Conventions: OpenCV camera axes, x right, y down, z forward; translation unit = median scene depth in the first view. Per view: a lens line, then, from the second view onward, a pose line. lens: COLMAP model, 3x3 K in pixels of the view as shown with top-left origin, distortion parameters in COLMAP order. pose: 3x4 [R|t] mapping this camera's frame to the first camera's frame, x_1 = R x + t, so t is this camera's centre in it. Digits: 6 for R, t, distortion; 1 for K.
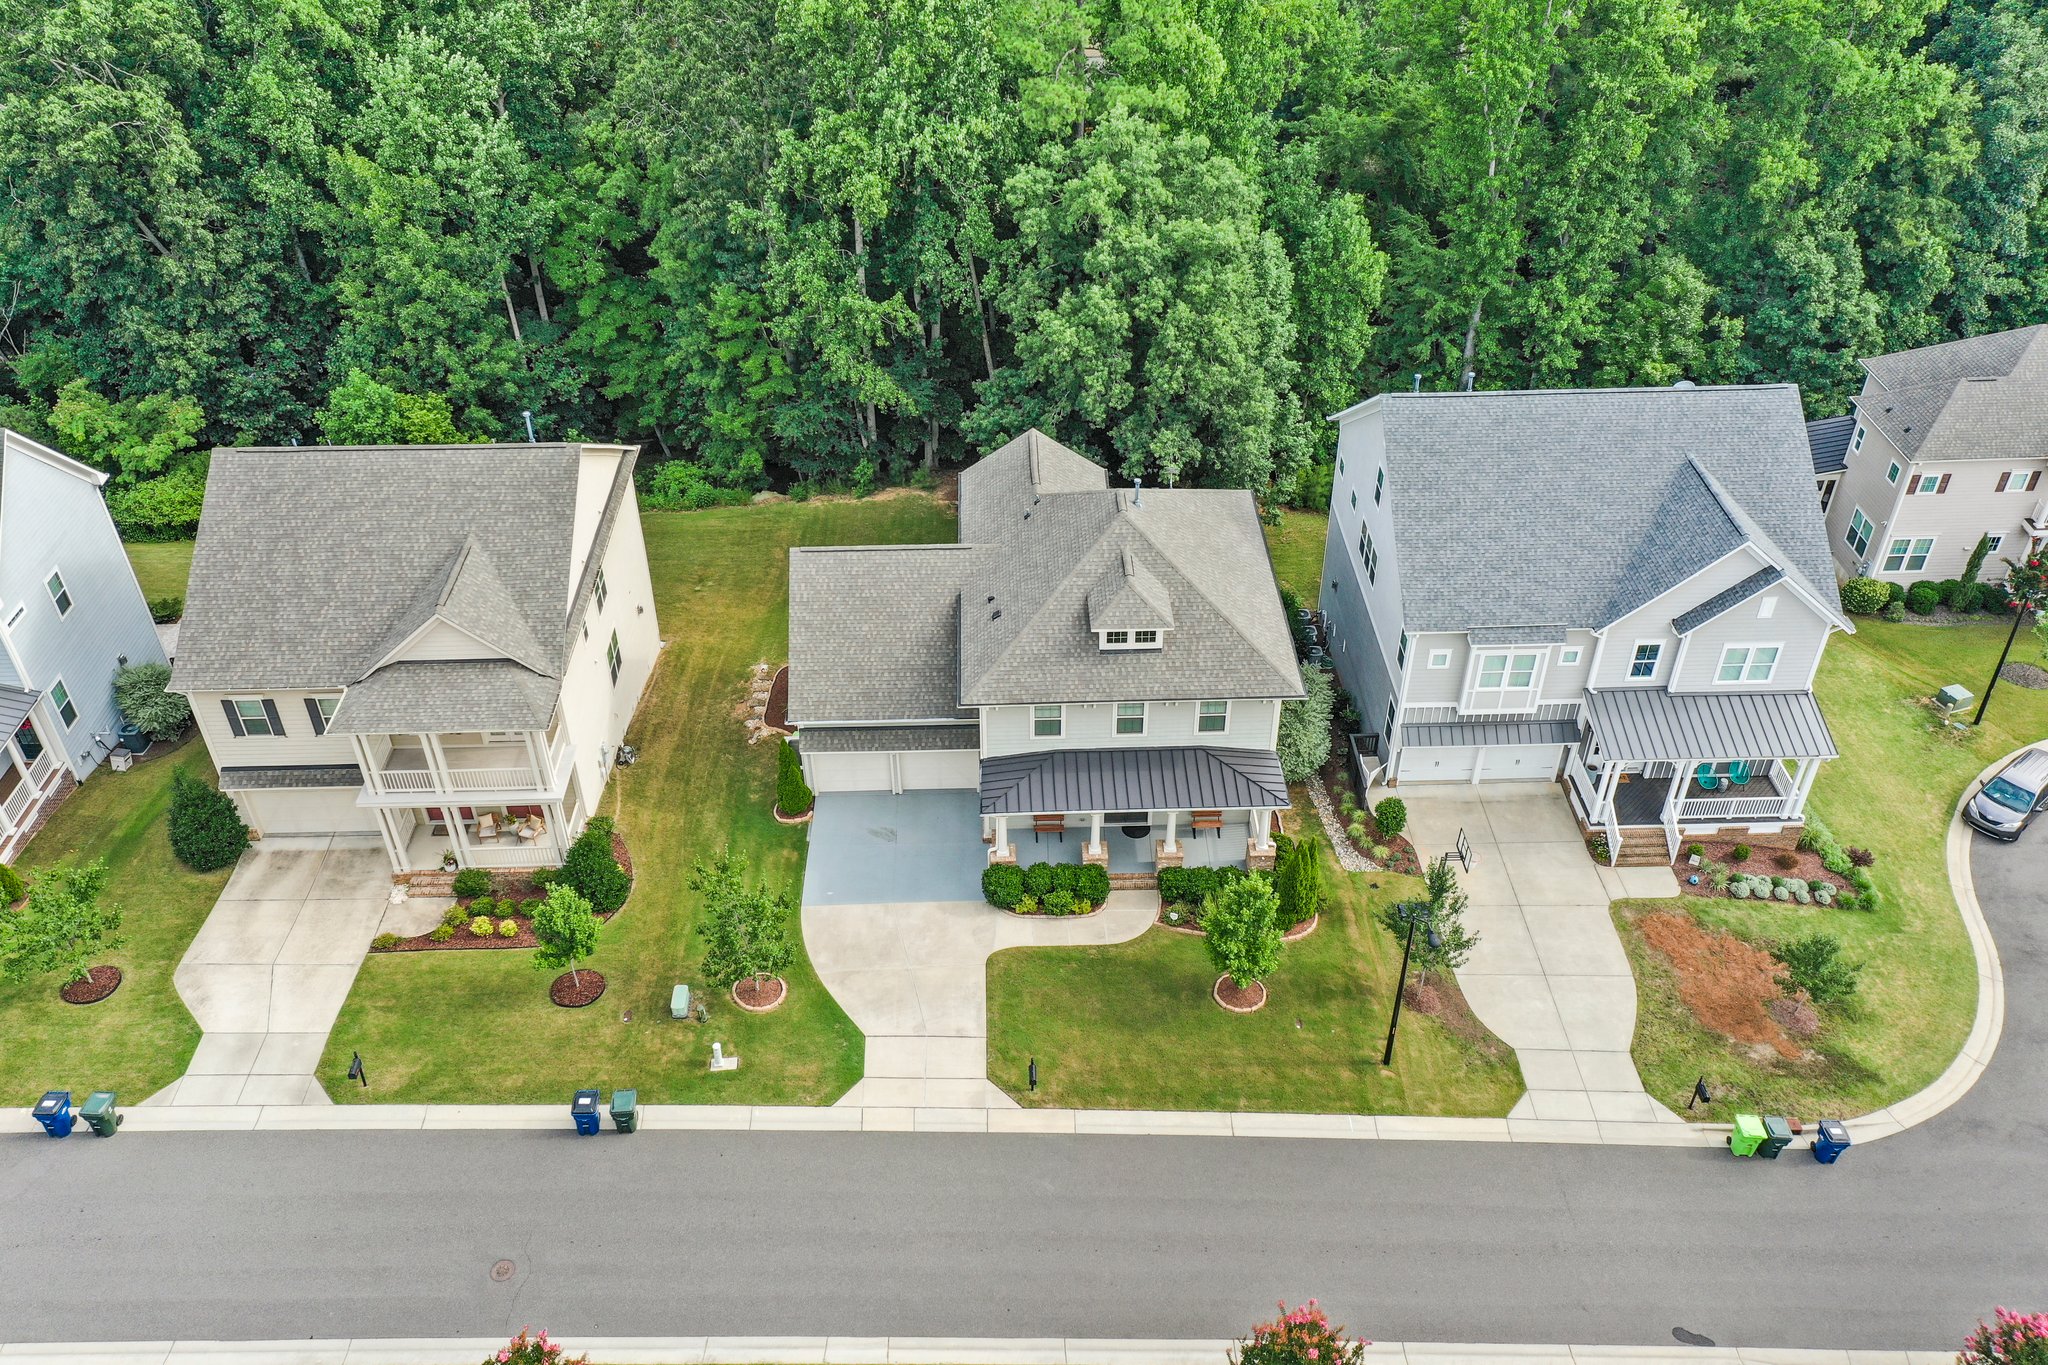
lens RADIAL K [[1618.7, 0, 1024.0], [0, 1618.7, 682.5], [0, 0, 1]] dist [0.006592, 0.011712]
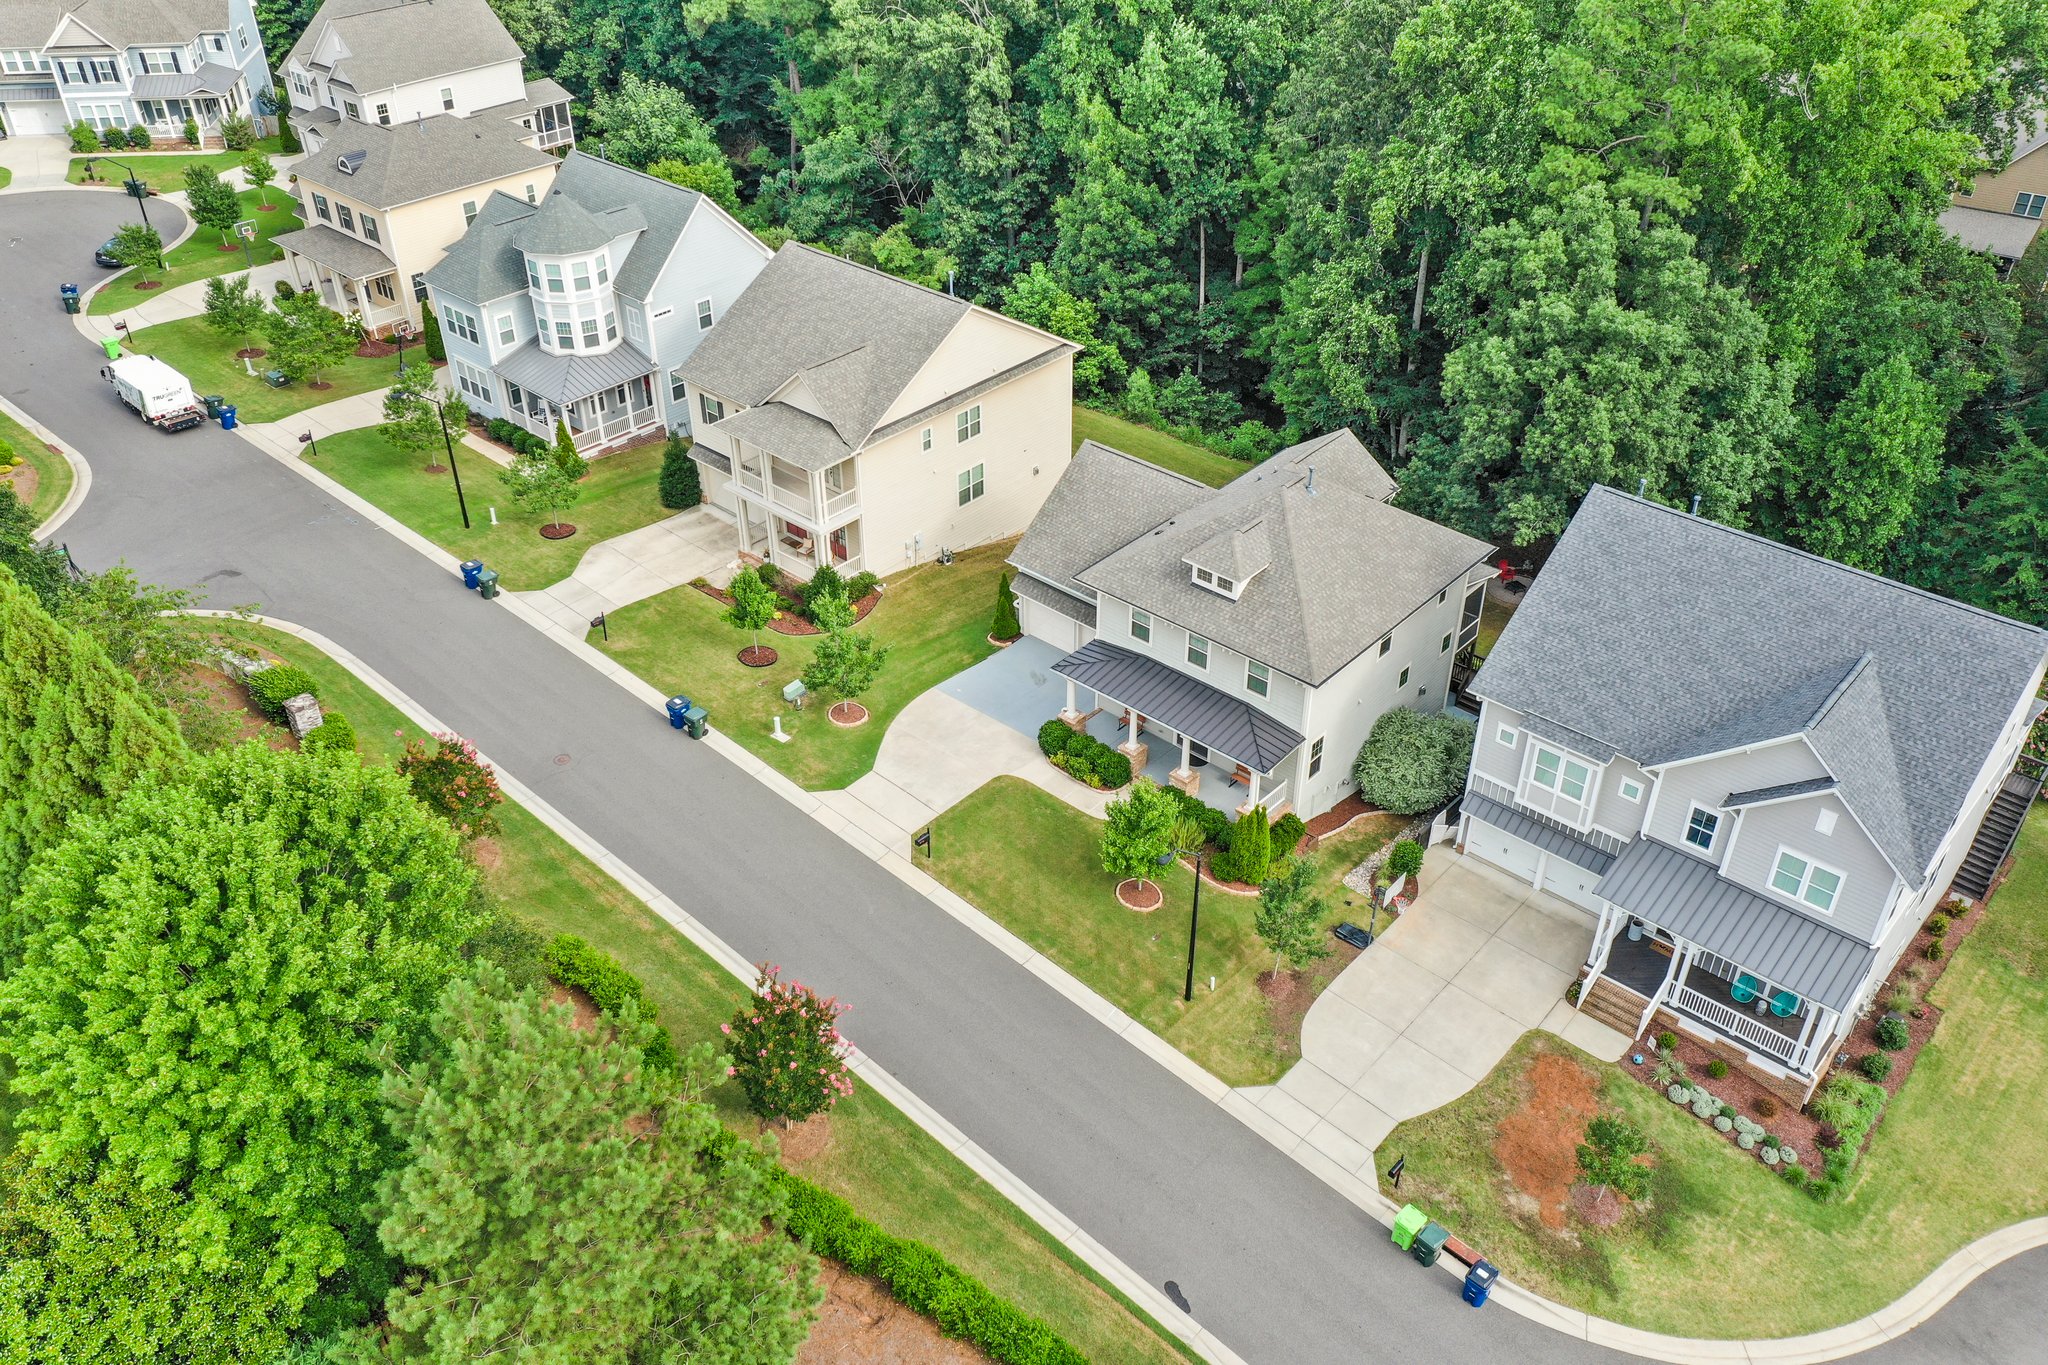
lens RADIAL K [[1617.3, 0, 1024.0], [0, 1617.3, 682.5], [0, 0, 1]] dist [-0.001292, 0.006134]
pose [[0.723859, 0.396250, -0.564814, 0.609473], [-0.421735, 0.902007, 0.092319, -0.010940], [0.546047, 0.171376, 0.820038, 0.007314]]
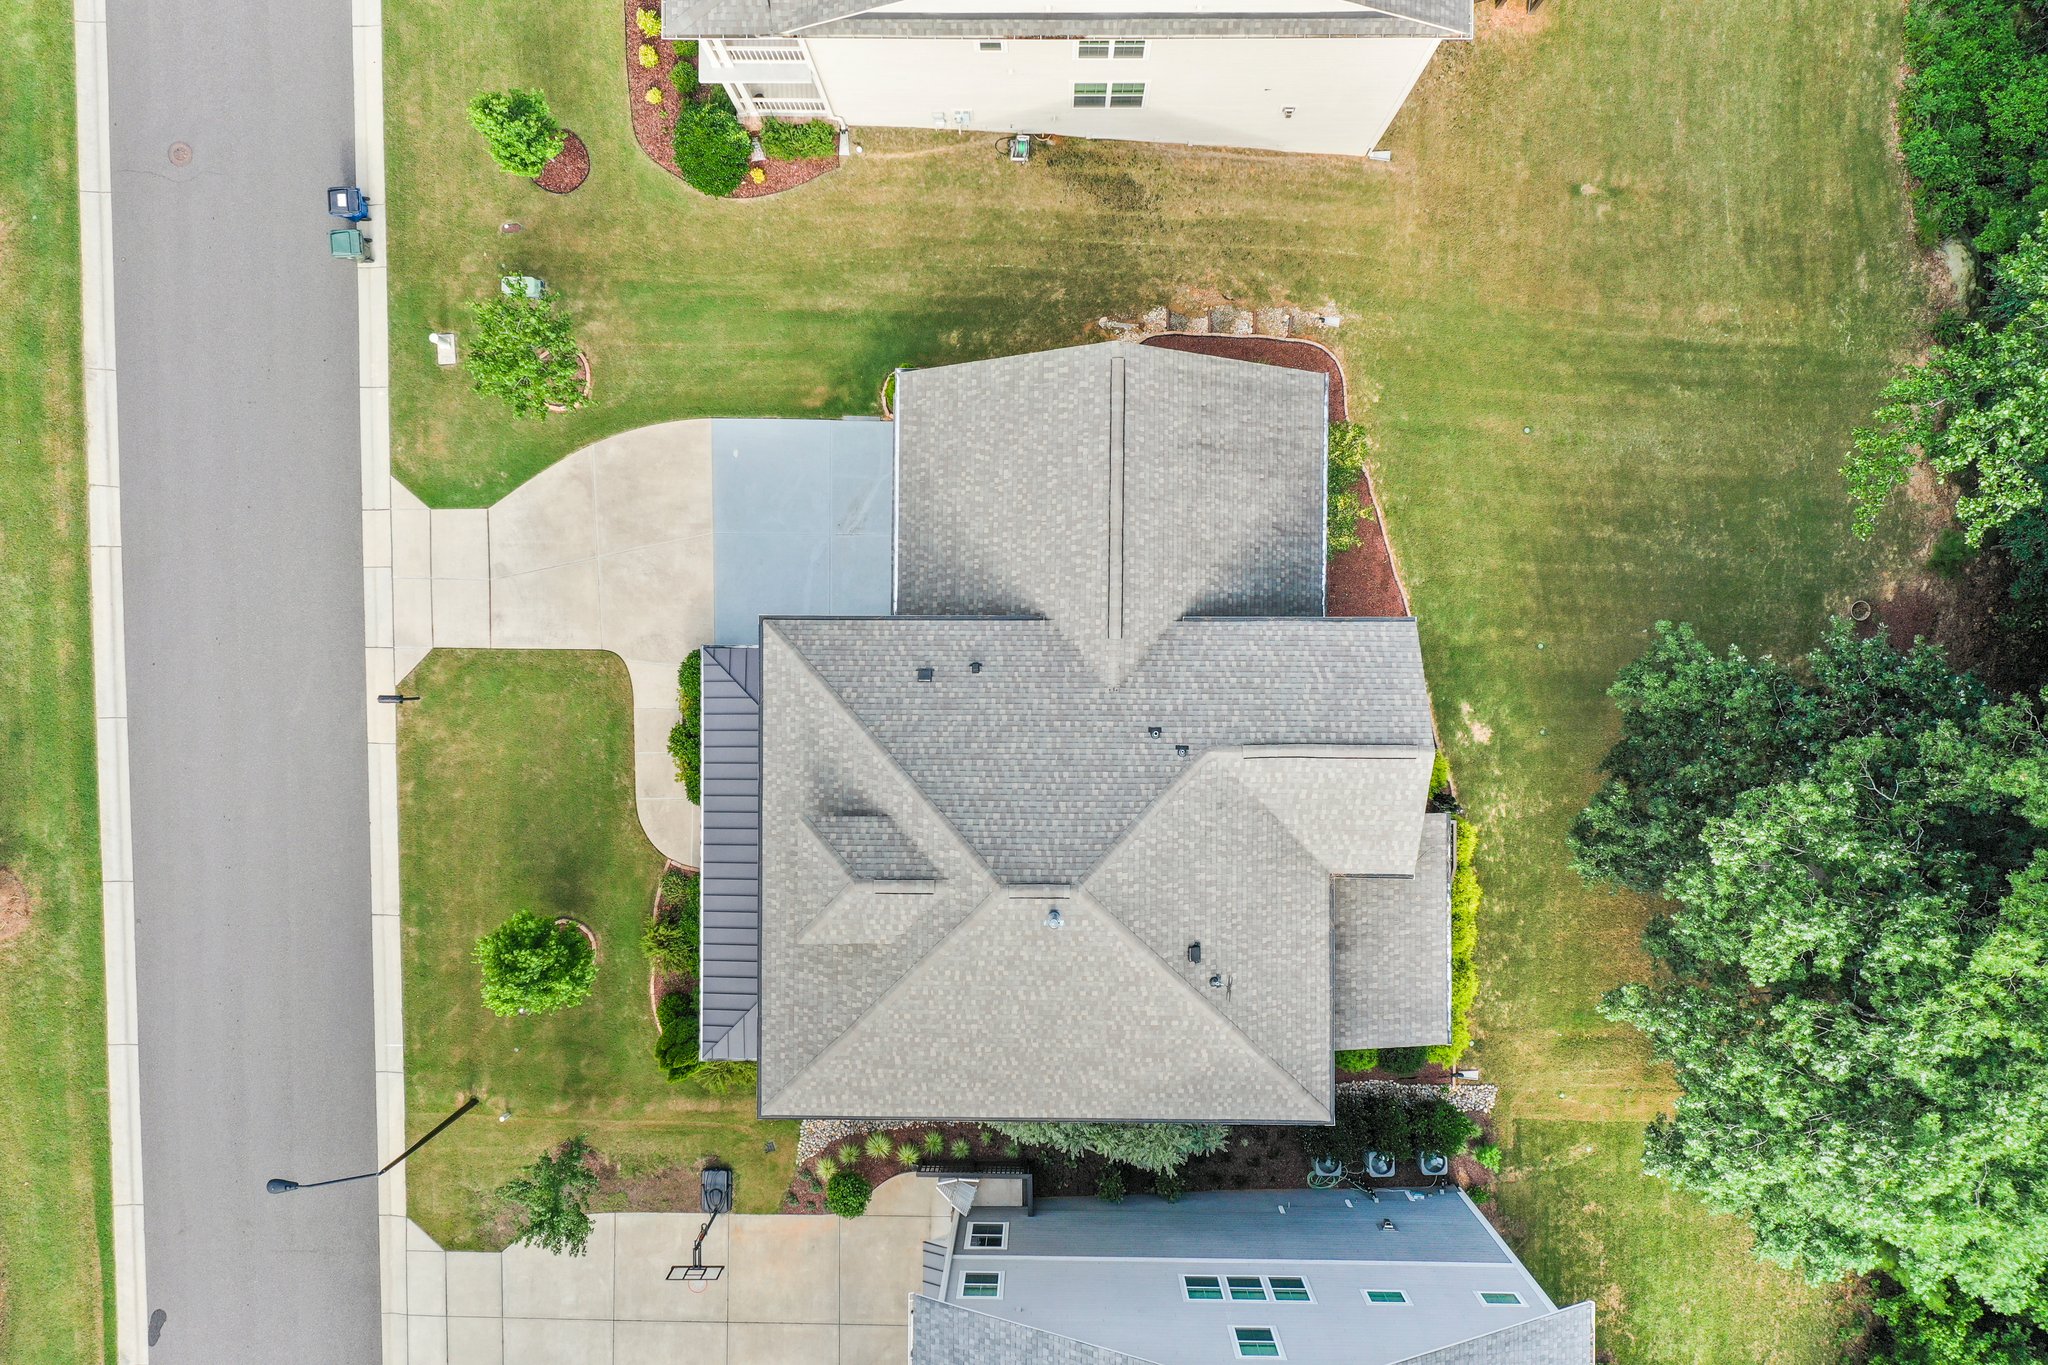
lens RADIAL K [[1618.7, 0, 1024.0], [0, 1618.7, 682.5], [0, 0, 1]] dist [0.006592, 0.011712]
pose [[-0.035989, 0.999294, 0.010788, -0.022191], [-0.605203, -0.030384, 0.795491, -0.577978], [0.795257, 0.022100, 0.605869, 0.630753]]
